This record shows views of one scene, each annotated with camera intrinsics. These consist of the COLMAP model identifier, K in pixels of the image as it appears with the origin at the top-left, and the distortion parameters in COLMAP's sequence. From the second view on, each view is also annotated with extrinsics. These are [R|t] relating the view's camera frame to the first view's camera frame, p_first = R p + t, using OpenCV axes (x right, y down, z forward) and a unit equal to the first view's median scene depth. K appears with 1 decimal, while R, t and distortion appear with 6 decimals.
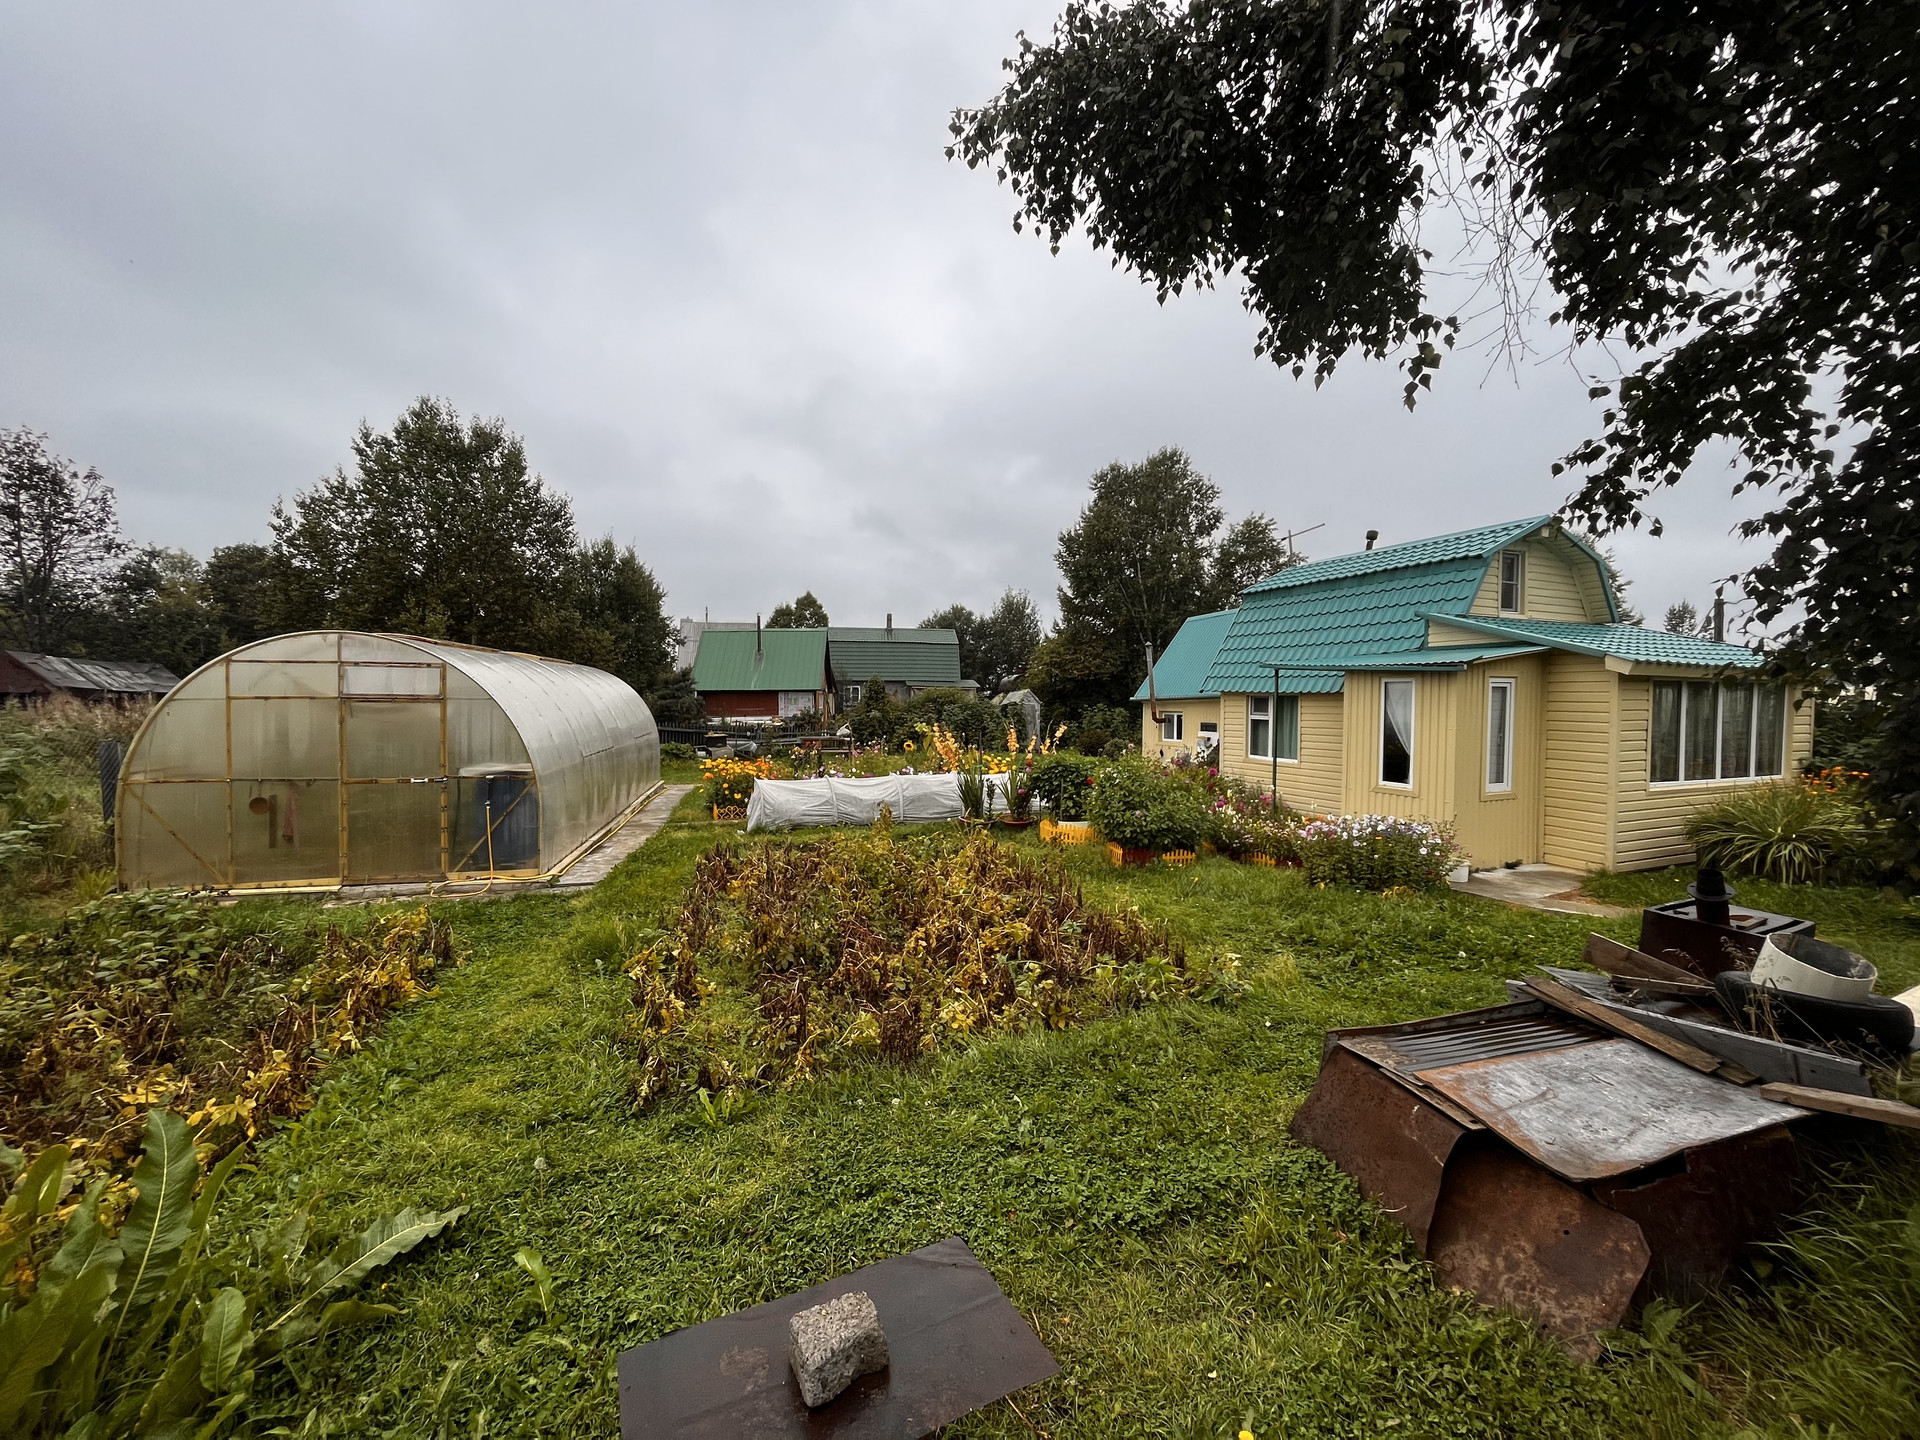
lens RADIAL K [[774.2, 0, 953.4], [0, 774.2, 720.3], [0, 0, 1]] dist [-0.003806, -0.000106]
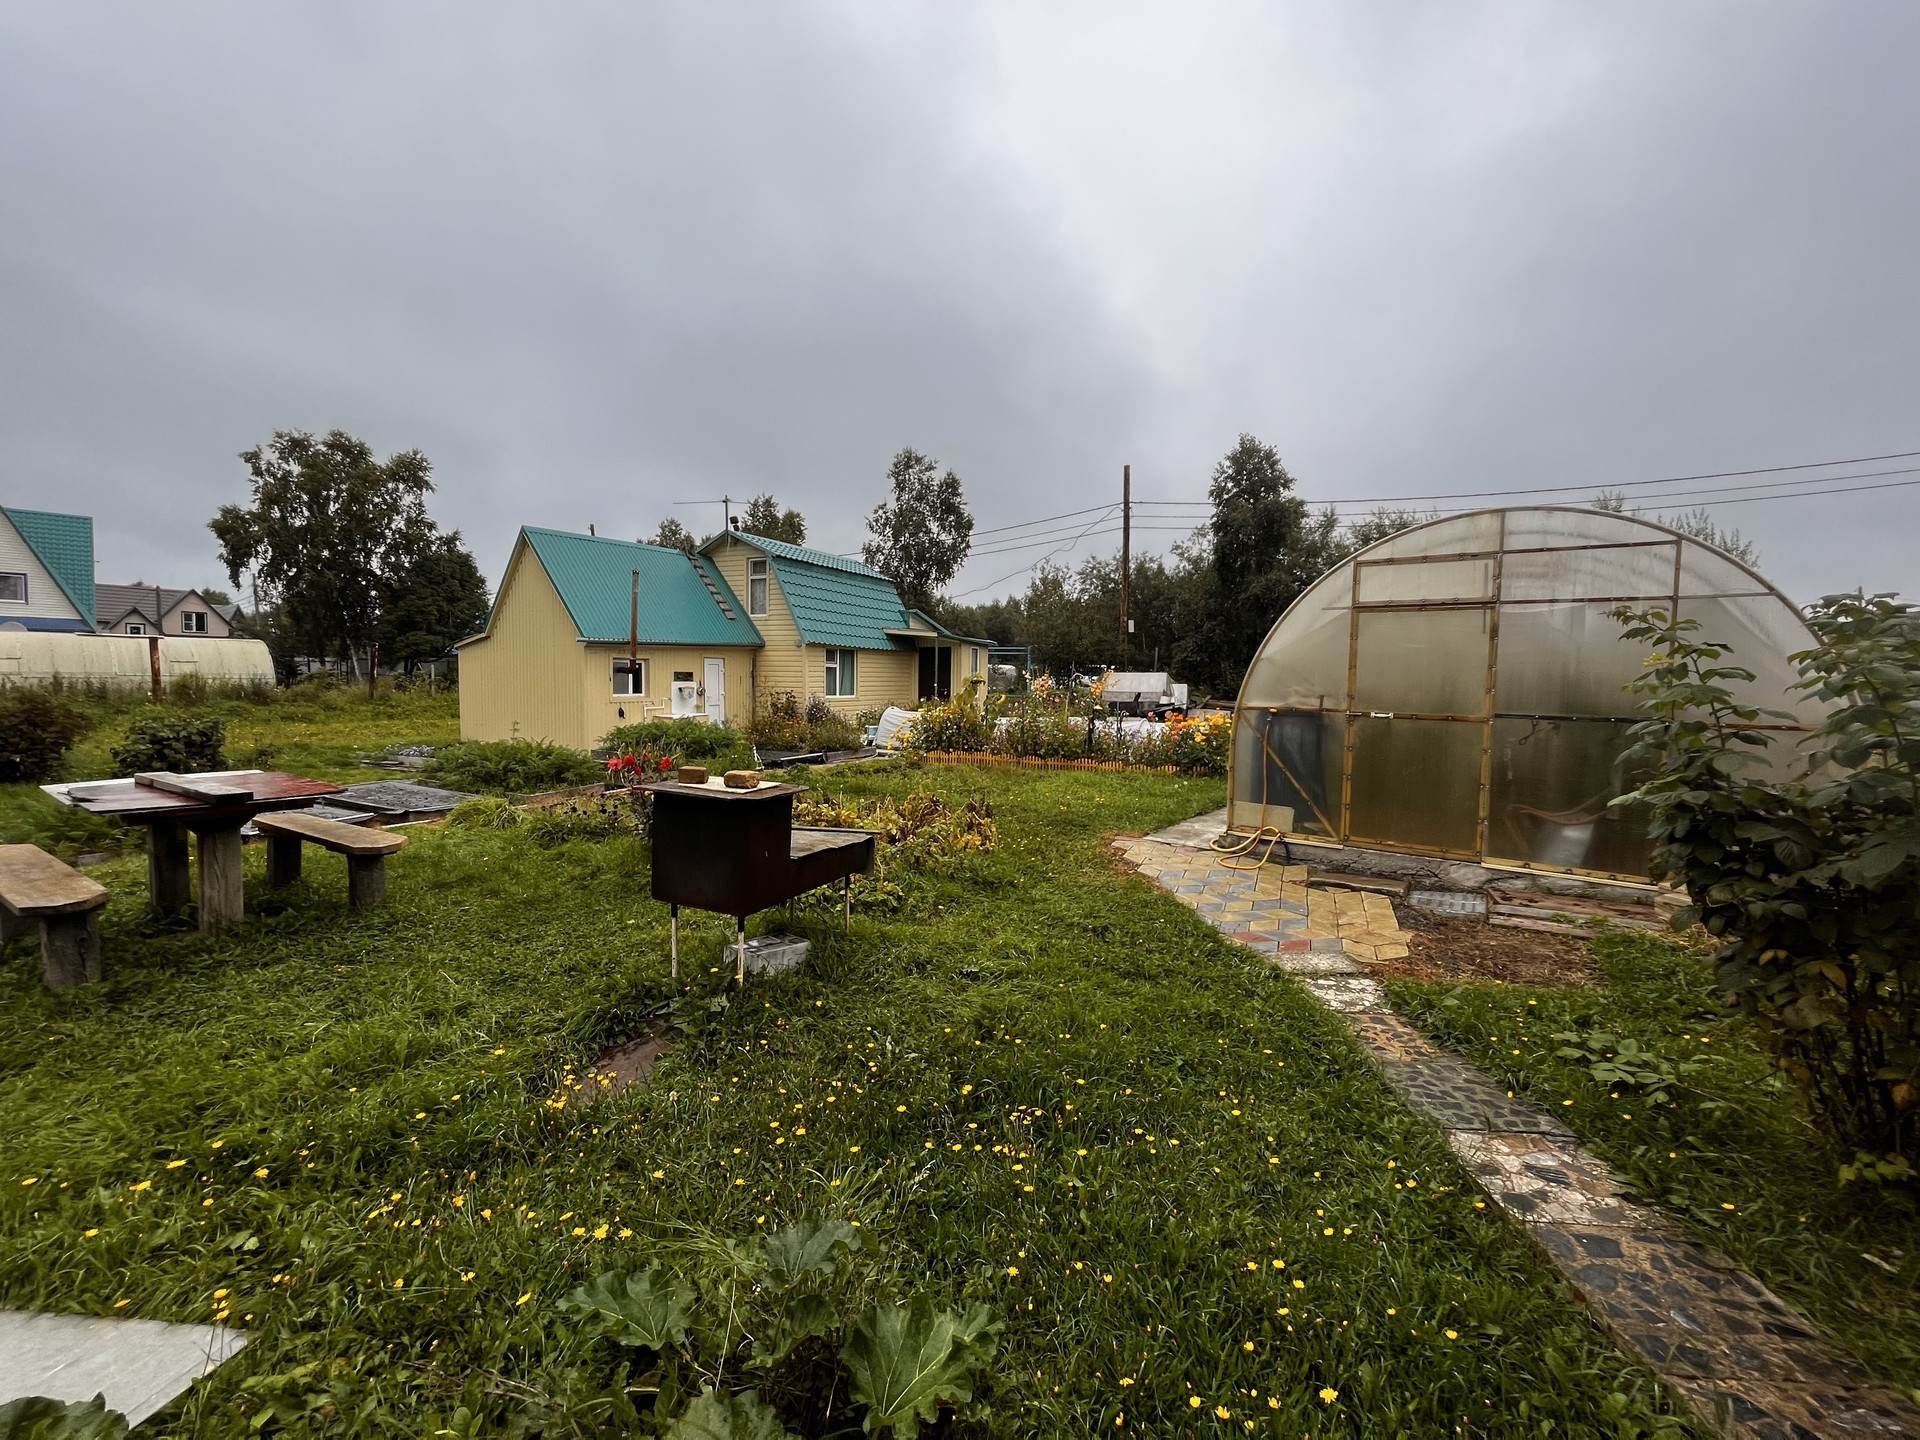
lens RADIAL K [[767.4, 0, 954.7], [0, 767.4, 717.8], [0, 0, 1]] dist [-0.000121, 0.000000]
pose [[-0.652563, -0.048111, 0.756205, -0.547209], [0.004971, 0.997689, 0.067764, -0.001808], [-0.757718, 0.047979, -0.650816, 1.334334]]
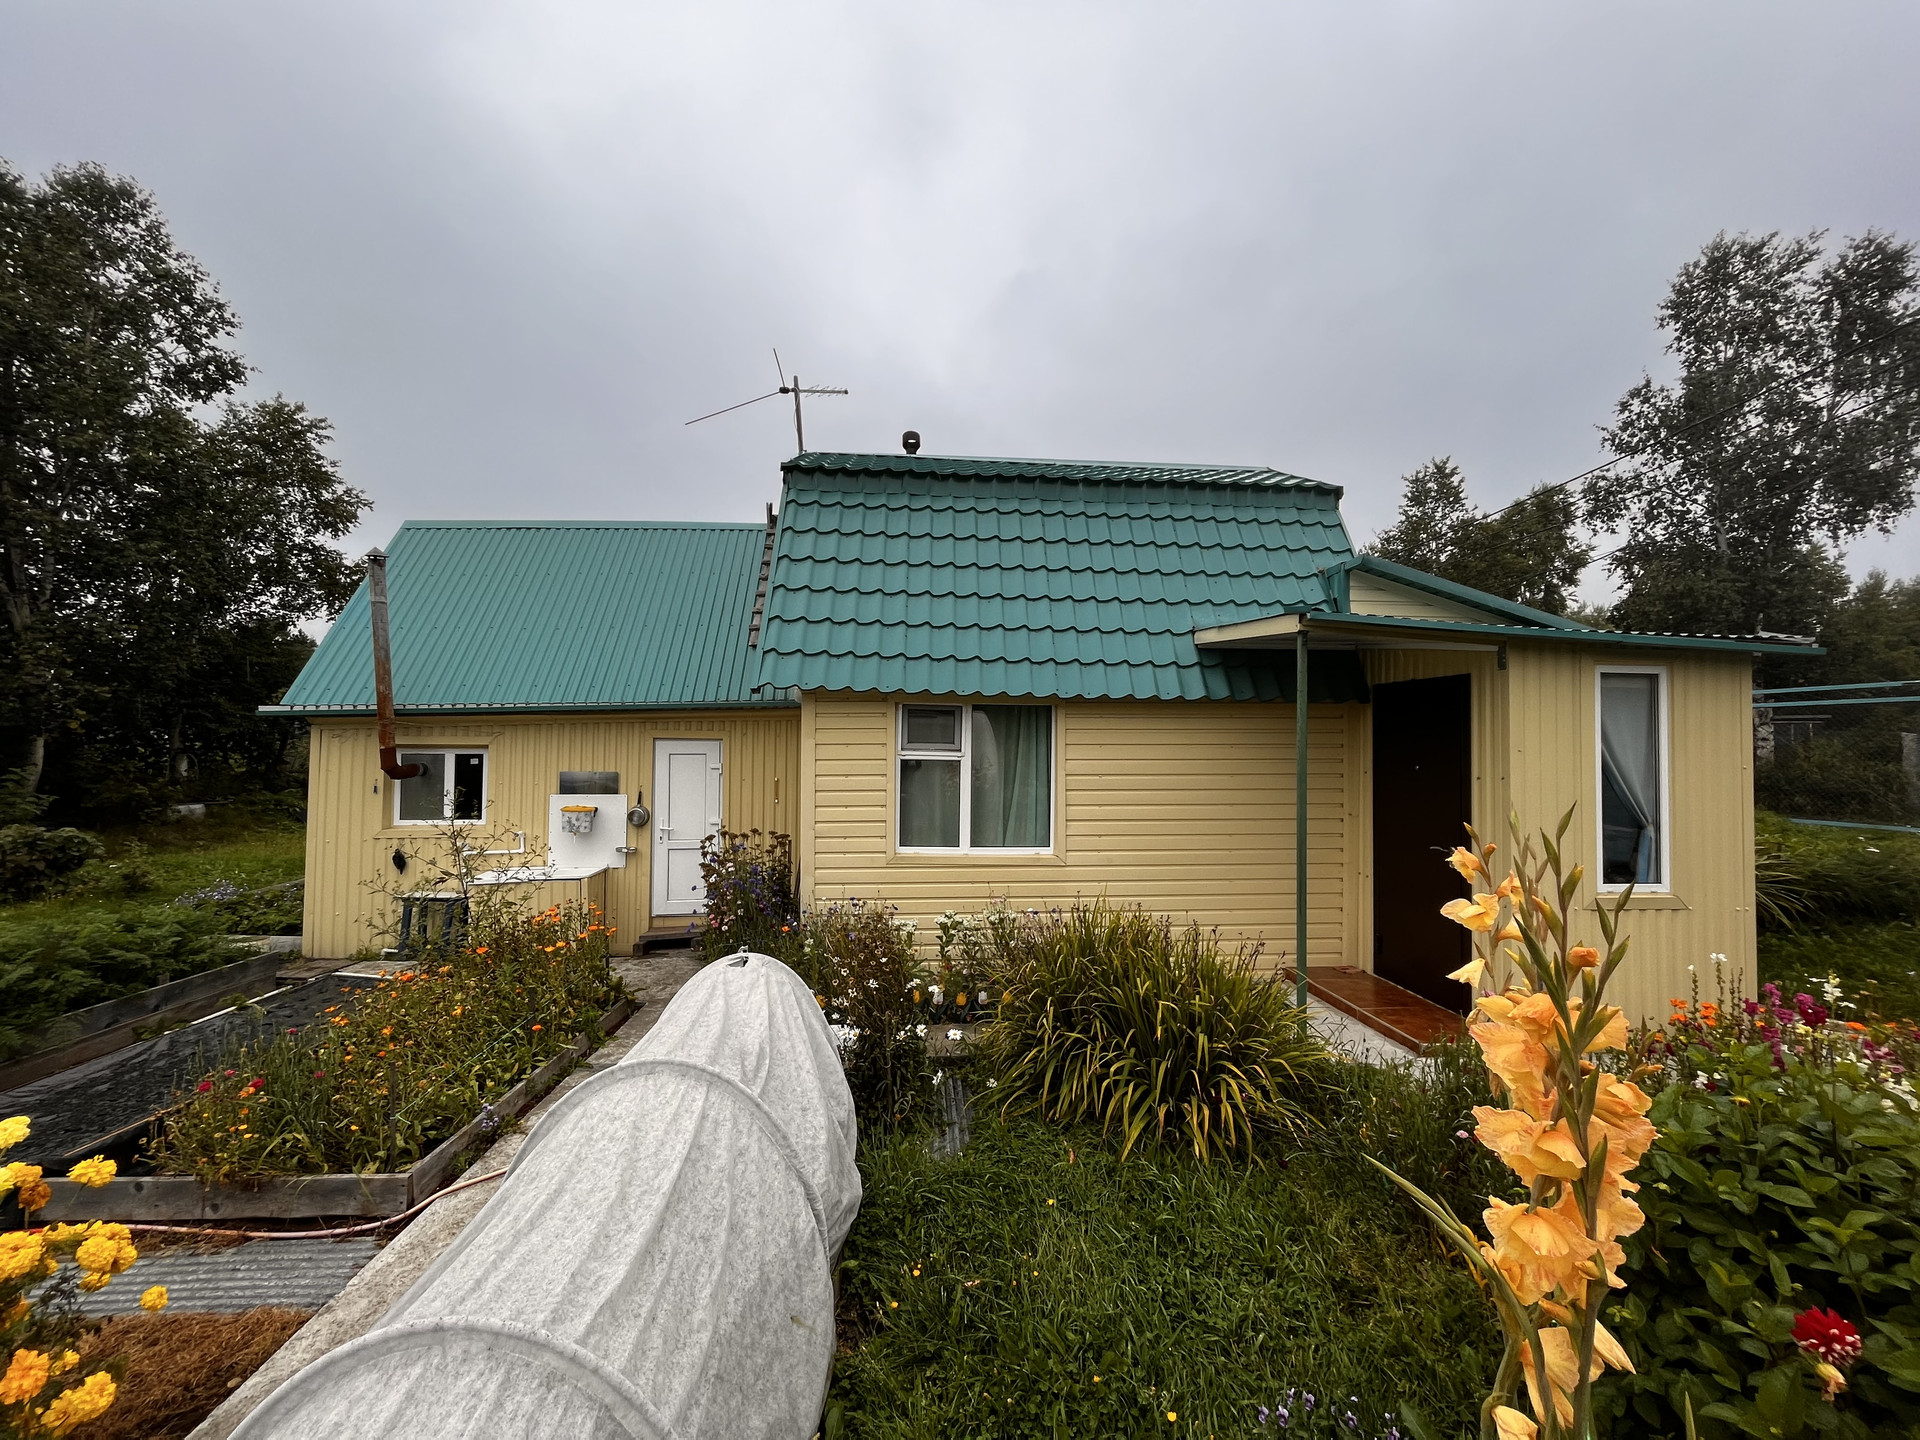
lens RADIAL K [[774.2, 0, 959.7], [0, 774.2, 715.3], [0, 0, 1]] dist [-0.003806, -0.000106]
pose [[0.285559, 0.037009, 0.957646, -0.000307], [0.018959, 0.998840, -0.044254, -0.005139], [-0.958174, 0.030793, 0.284527, 0.697363]]
